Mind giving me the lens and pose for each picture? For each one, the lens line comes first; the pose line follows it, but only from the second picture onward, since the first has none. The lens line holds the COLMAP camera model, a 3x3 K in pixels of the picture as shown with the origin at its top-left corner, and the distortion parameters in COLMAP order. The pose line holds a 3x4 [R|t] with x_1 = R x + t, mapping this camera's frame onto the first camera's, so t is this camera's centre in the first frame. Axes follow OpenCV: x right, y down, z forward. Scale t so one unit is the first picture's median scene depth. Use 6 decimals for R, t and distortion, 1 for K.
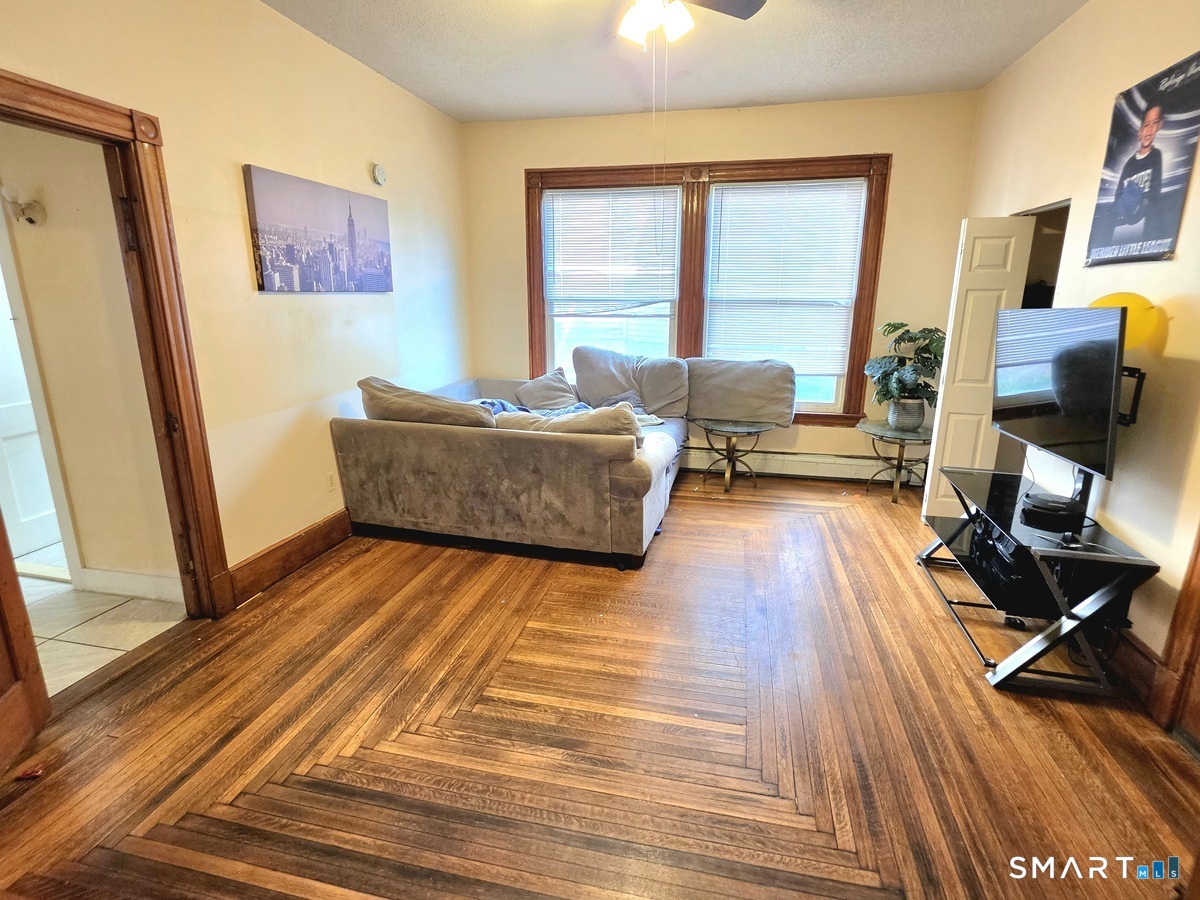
lens RADIAL K [[613.6, 0, 600.0], [0, 613.6, 450.0], [0, 0, 1]] dist [0.003972, -0.000233]
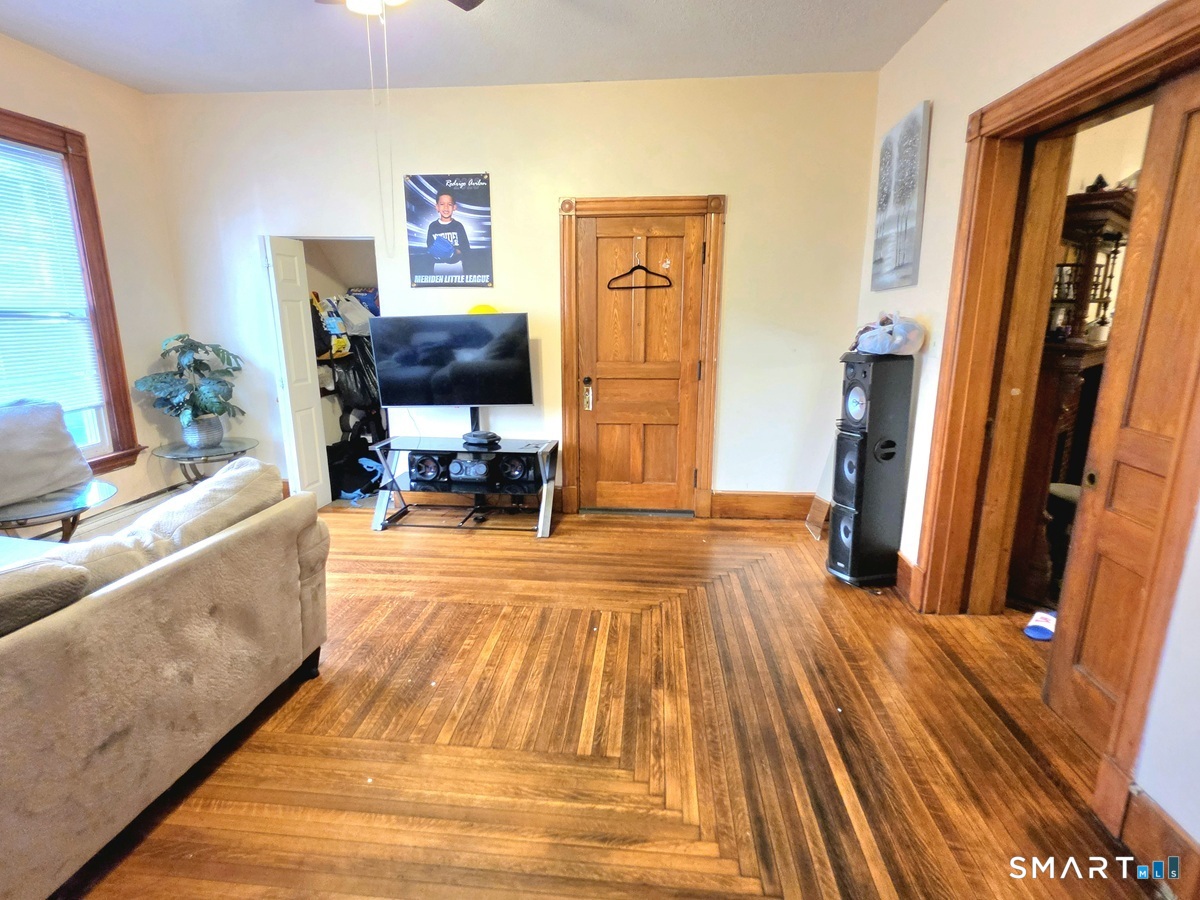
lens RADIAL K [[613.6, 0, 600.0], [0, 613.6, 450.0], [0, 0, 1]] dist [0.003972, -0.000233]
pose [[-0.158256, -0.218550, 0.962908, -0.936783], [0.239051, 0.937705, 0.252118, -0.226246], [-0.958024, 0.270083, -0.096153, 0.948391]]
